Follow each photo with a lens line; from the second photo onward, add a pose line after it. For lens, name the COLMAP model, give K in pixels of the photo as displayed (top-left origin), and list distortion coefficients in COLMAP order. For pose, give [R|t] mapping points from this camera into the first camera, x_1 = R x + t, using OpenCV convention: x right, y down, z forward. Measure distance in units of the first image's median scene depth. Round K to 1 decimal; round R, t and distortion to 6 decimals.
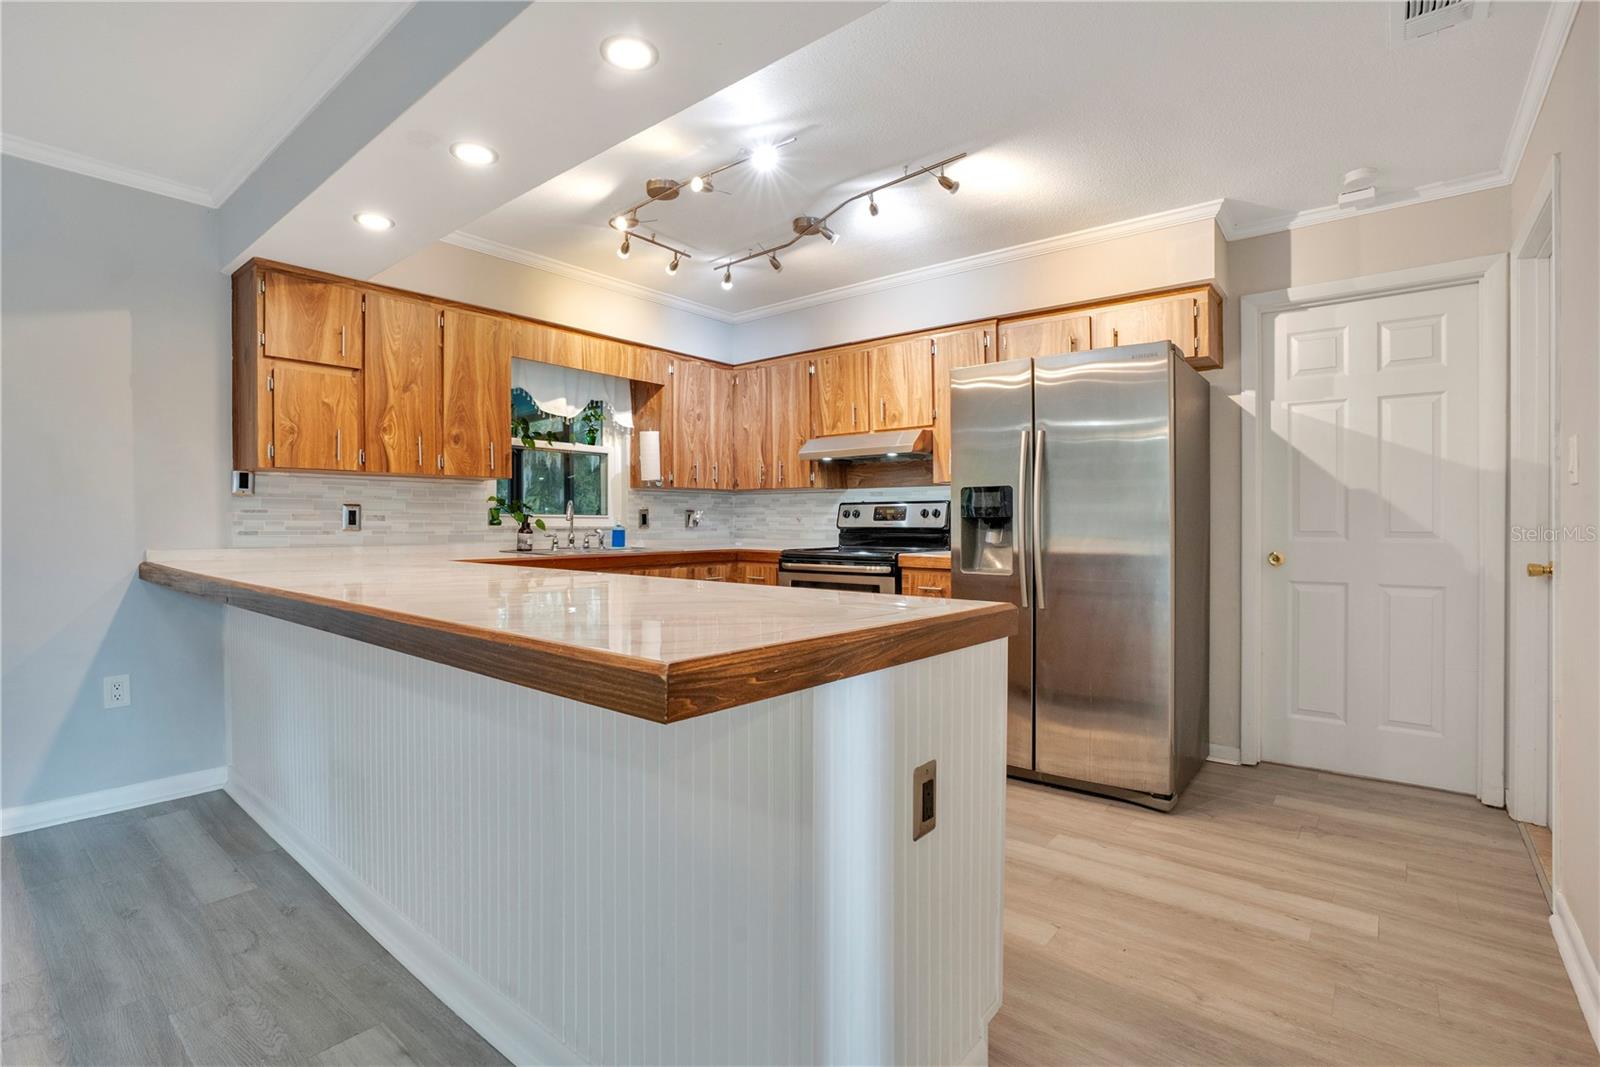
lens RADIAL K [[756.1, 0, 778.3], [0, 756.1, 529.5], [0, 0, 1]] dist [-0.063972, 0.028975]
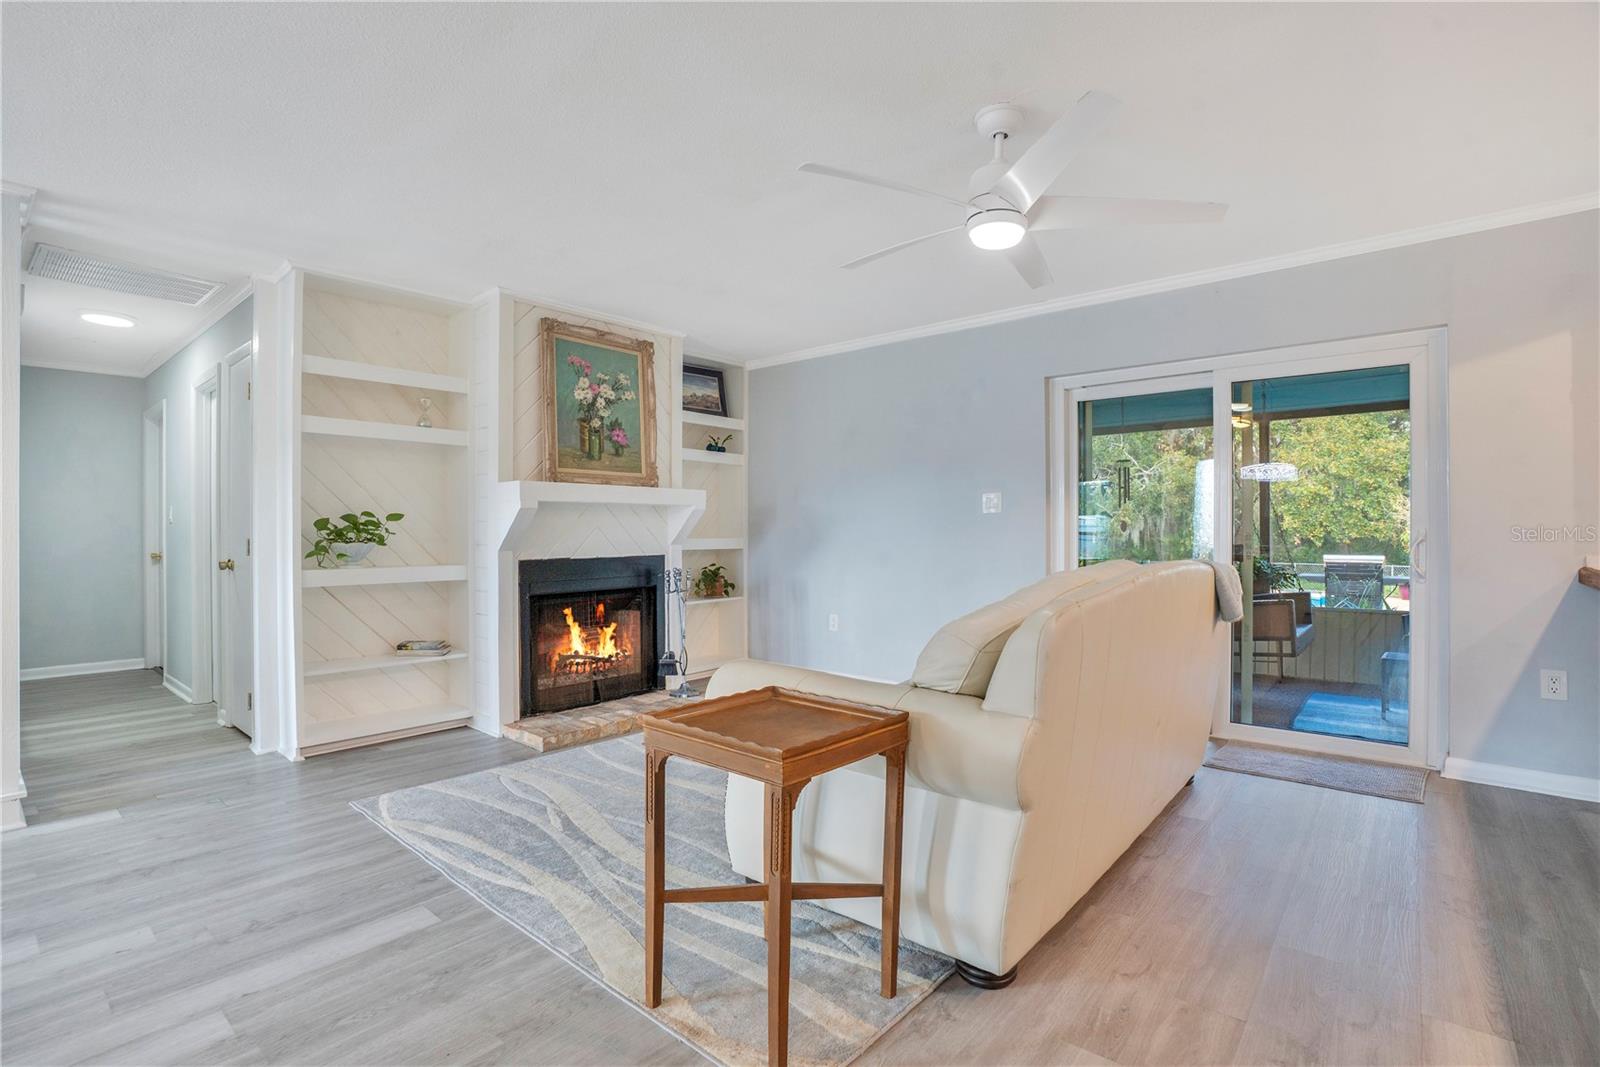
lens RADIAL K [[745.5, 0, 797.2], [0, 745.5, 533.7], [0, 0, 1]] dist [-0.062800, 0.024694]
pose [[-0.000537, 0.003068, -0.999995, 0.104366], [-0.005309, 0.999981, 0.003071, -0.000065], [0.999986, 0.005310, -0.000521, -0.081776]]
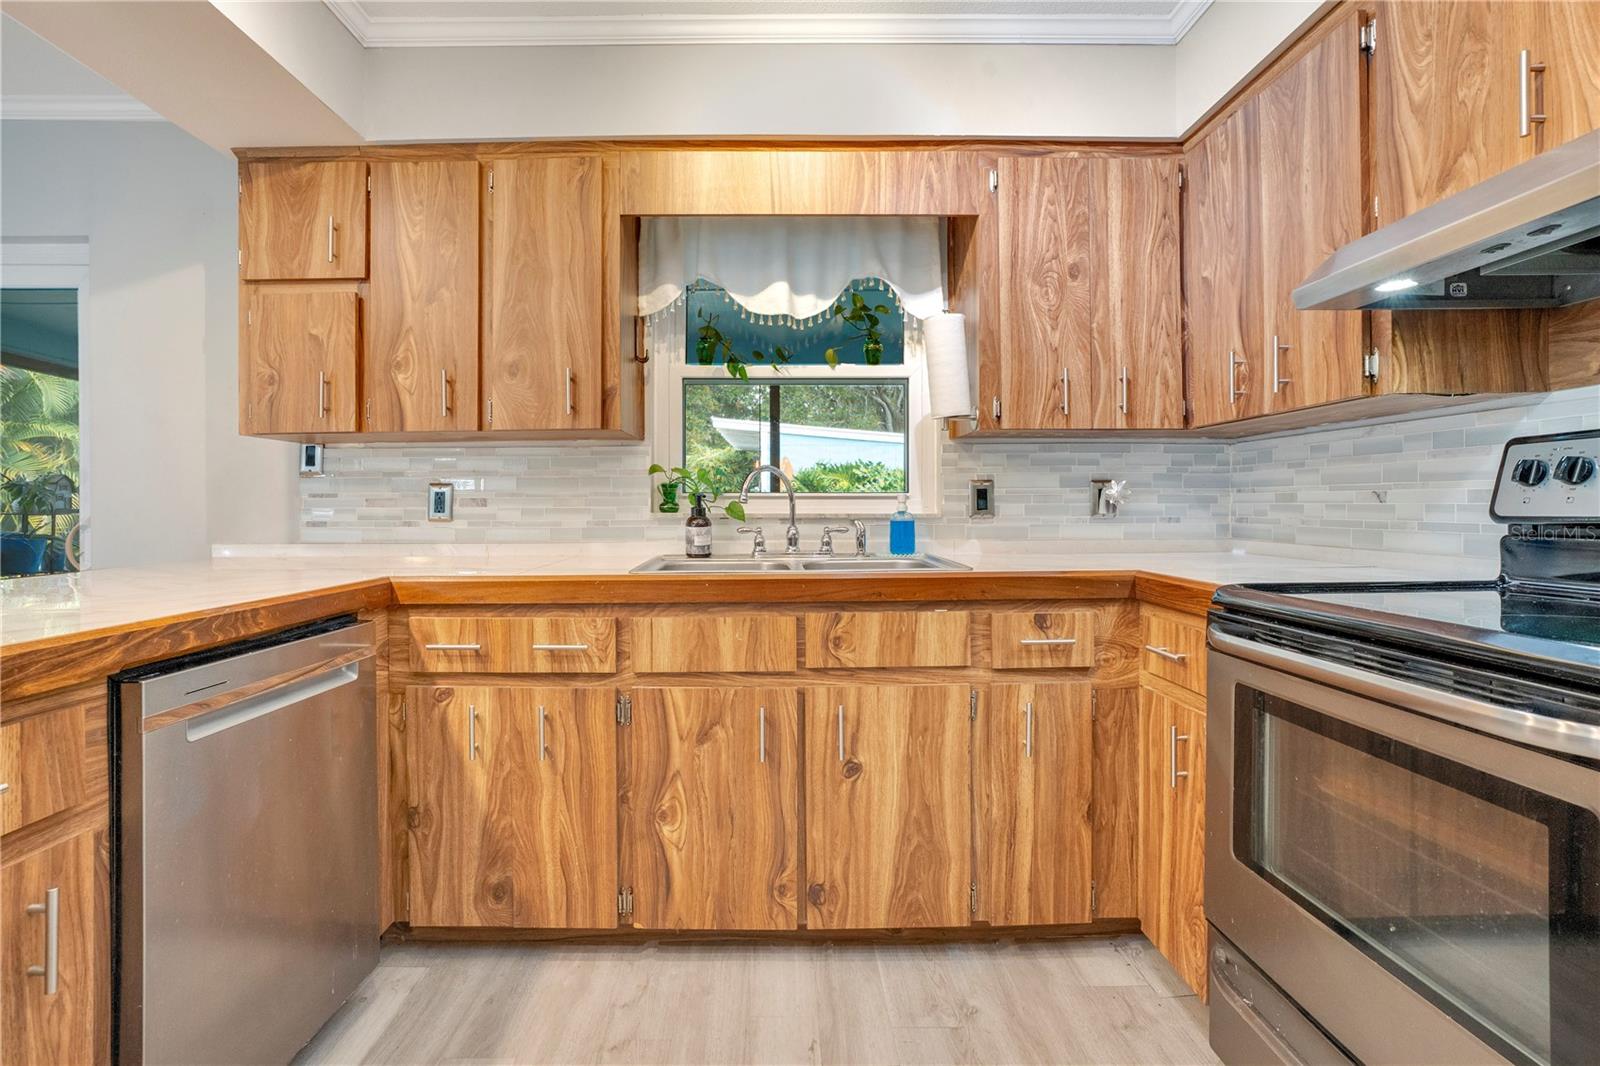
lens RADIAL K [[730.5, 0, 773.5], [0, 730.5, 508.5], [0, 0, 1]] dist [-0.053542, 0.022337]
pose [[0.645479, -0.000686, -0.763778, 0.120702], [-0.000365, 0.999999, -0.001206, -0.007706], [0.763778, 0.001057, 0.645478, 0.656023]]
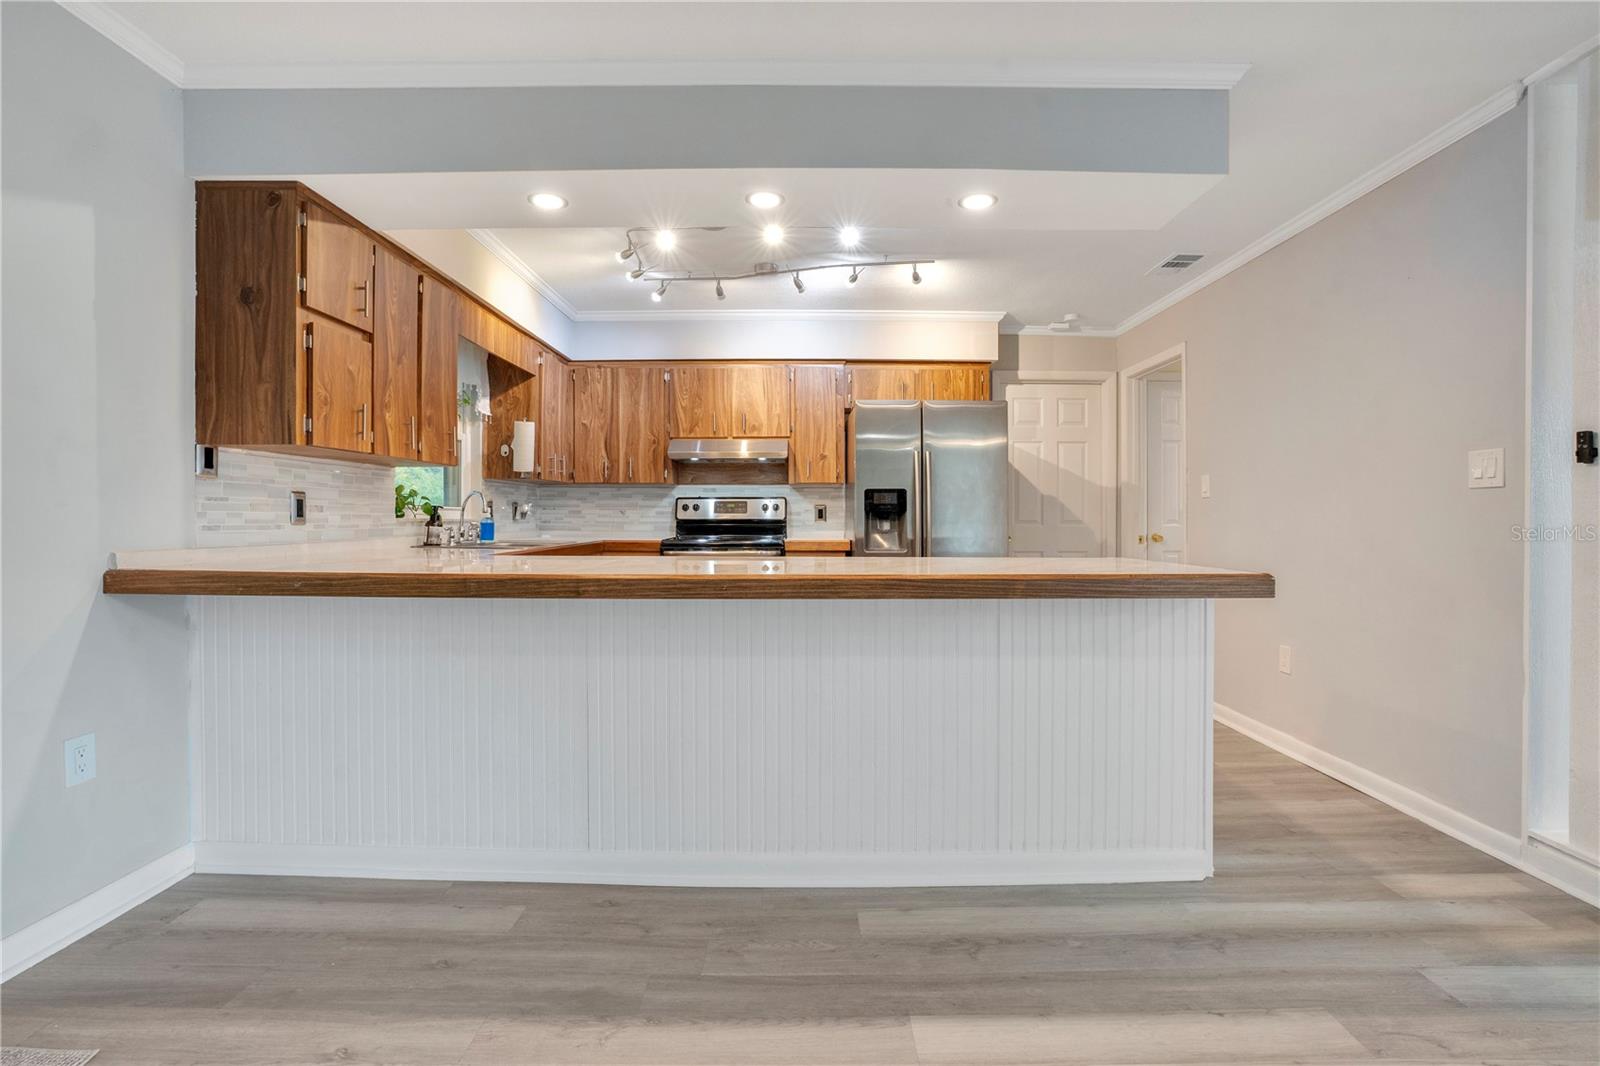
lens RADIAL K [[761.4, 0, 805.4], [0, 761.4, 514.0], [0, 0, 1]] dist [-0.061797, 0.027833]
pose [[0.764223, 0.002353, 0.644947, -0.555320], [0.004857, 0.999944, -0.009403, 0.000750], [-0.644933, 0.010319, 0.764169, 0.022368]]
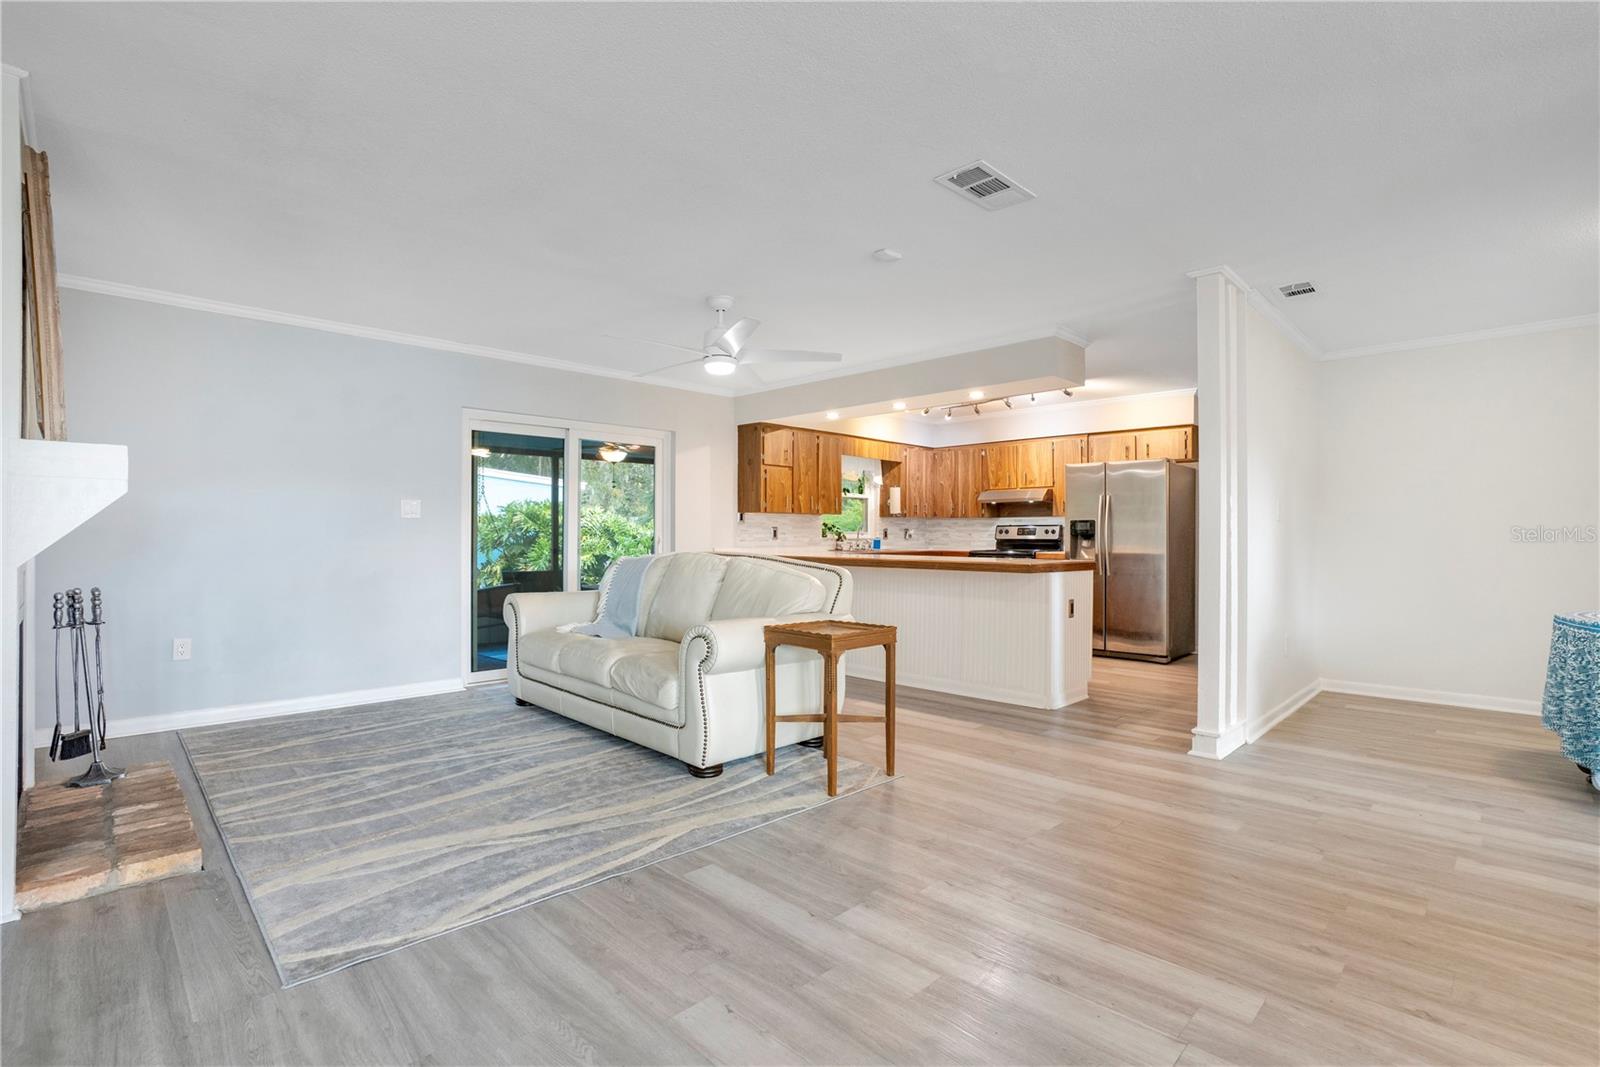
lens RADIAL K [[737.4, 0, 769.1], [0, 737.4, 524.9], [0, 0, 1]] dist [-0.047452, 0.022580]
pose [[0.992454, 0.002142, -0.122595, -0.272739], [-0.004936, 0.999735, -0.022491, 0.006541], [0.122514, 0.022926, 0.992202, -0.907611]]
